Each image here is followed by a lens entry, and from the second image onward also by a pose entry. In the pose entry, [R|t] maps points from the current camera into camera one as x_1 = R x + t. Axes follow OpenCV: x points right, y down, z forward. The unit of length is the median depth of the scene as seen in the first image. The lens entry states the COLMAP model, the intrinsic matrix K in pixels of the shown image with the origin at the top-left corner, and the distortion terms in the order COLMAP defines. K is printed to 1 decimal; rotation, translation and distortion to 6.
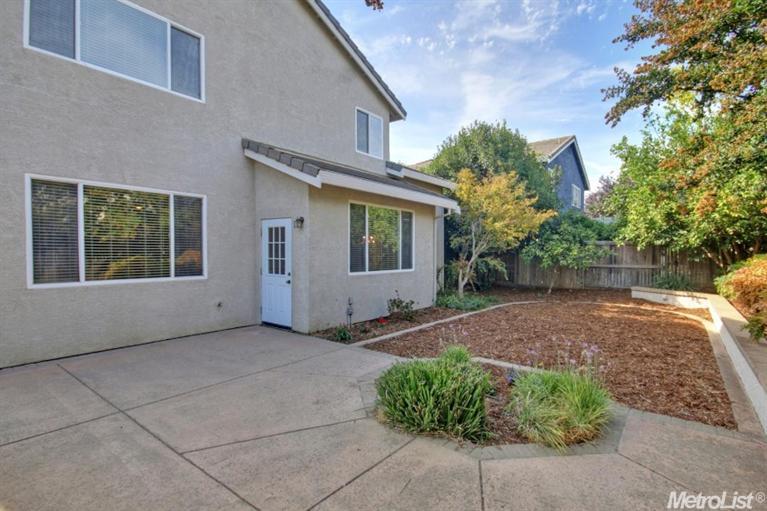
lens RADIAL K [[389.6, 0, 379.3], [0, 389.6, 259.8], [0, 0, 1]] dist [-0.005076, -0.000844]
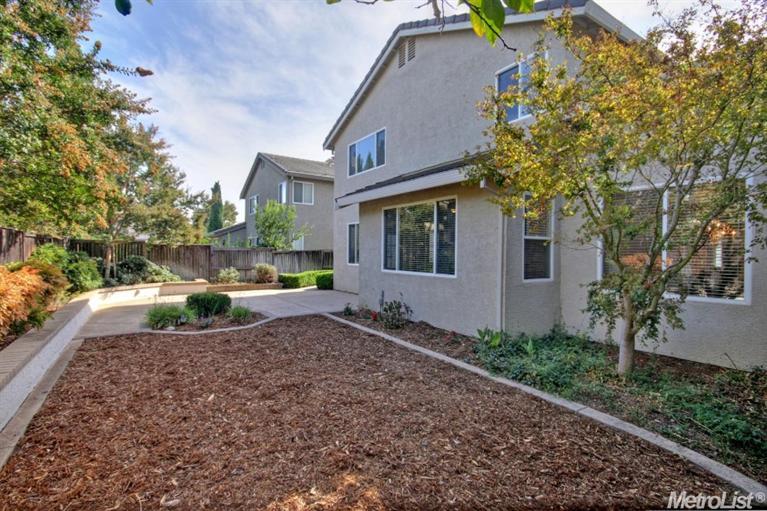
lens RADIAL K [[355.6, 0, 383.3], [0, 355.6, 251.7], [0, 0, 1]] dist [0.000798, 0.000021]
pose [[-0.323760, 0.004452, -0.946129, 0.810726], [-0.018946, 0.999758, 0.011187, -0.027889], [0.945949, 0.021548, -0.323597, 1.158708]]
